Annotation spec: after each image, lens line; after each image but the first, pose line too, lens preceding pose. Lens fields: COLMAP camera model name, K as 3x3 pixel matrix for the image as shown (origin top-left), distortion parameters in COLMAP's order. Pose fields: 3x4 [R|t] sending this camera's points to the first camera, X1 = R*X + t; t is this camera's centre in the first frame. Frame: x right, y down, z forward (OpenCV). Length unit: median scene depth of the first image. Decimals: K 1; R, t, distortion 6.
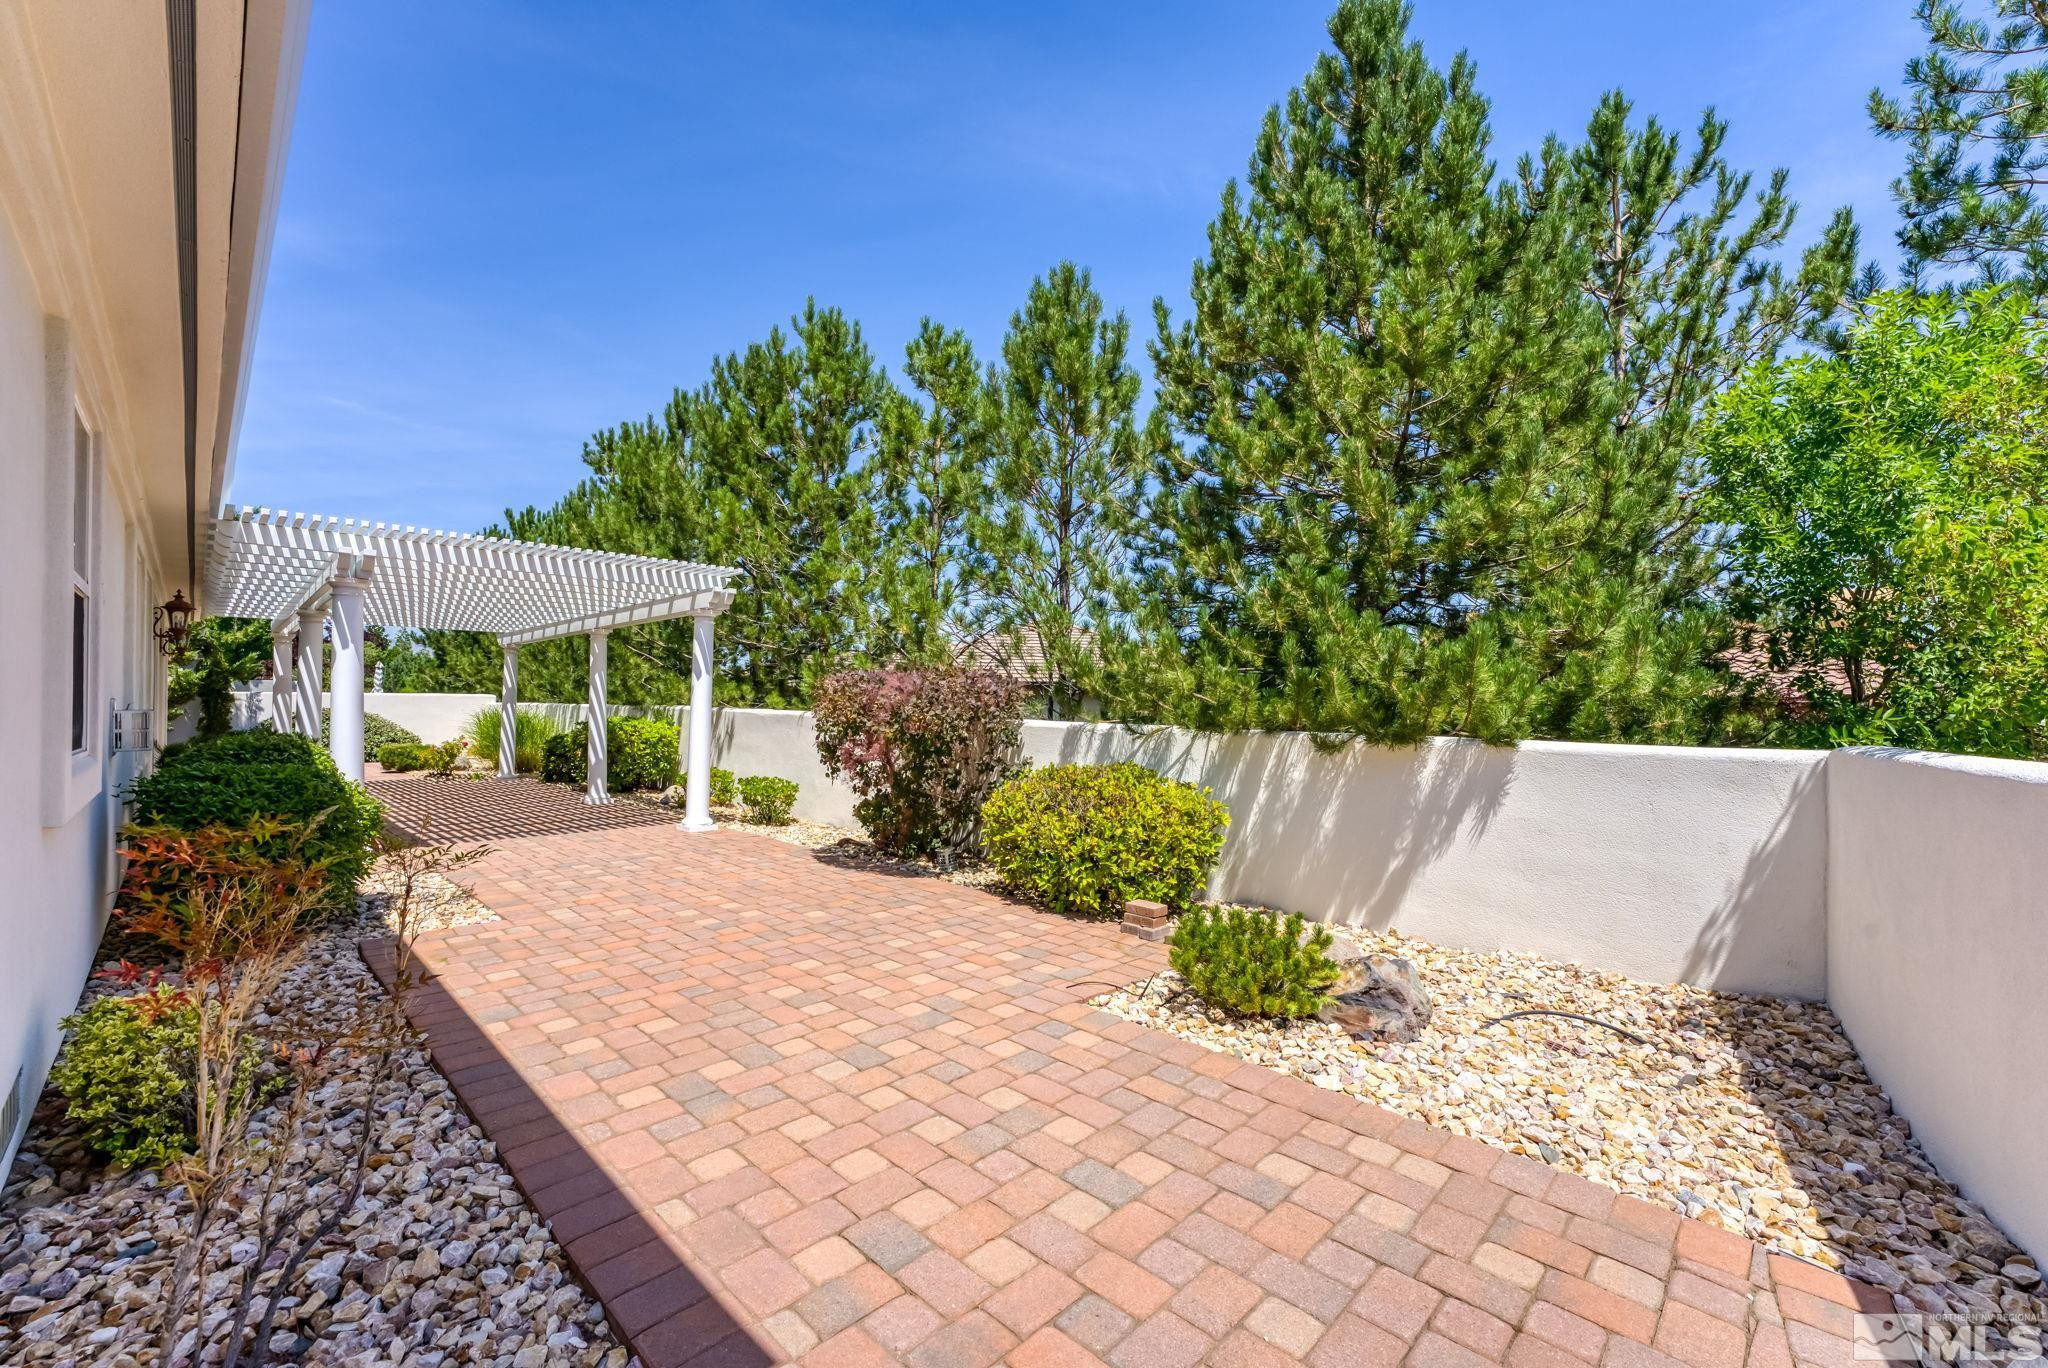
lens RADIAL K [[832.1, 0, 1030.5], [0, 832.1, 696.9], [0, 0, 1]] dist [-0.001234, -0.000021]
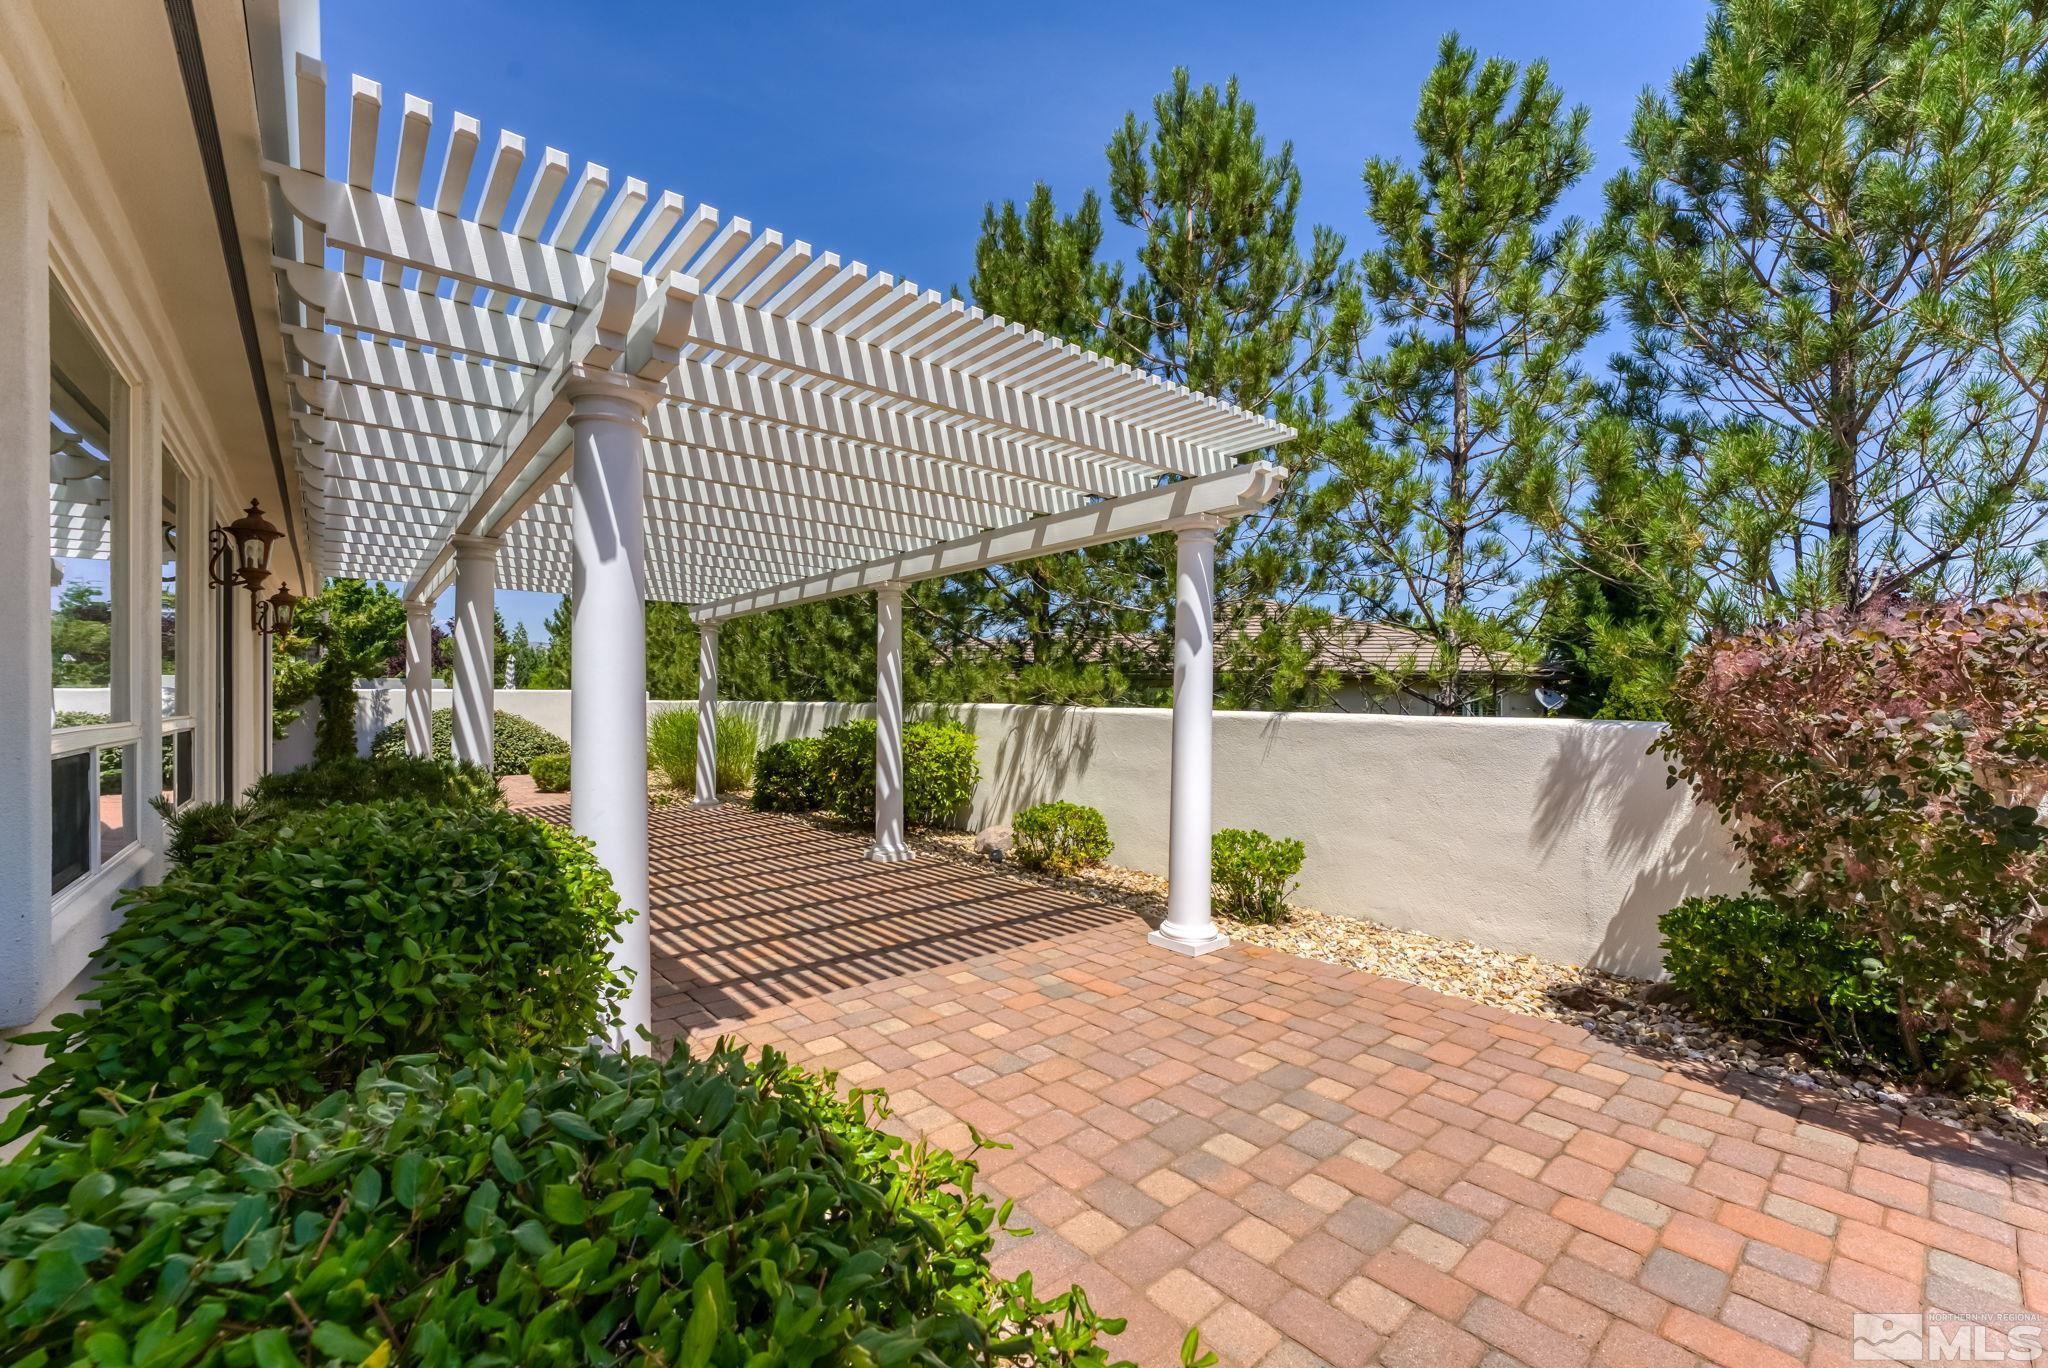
lens RADIAL K [[832.1, 0, 1030.5], [0, 832.1, 696.9], [0, 0, 1]] dist [-0.001234, -0.000021]
pose [[0.996279, -0.006700, -0.085922, -0.285021], [0.007343, 0.999947, 0.007170, 0.000713], [0.085870, -0.007774, 0.996276, 0.302052]]
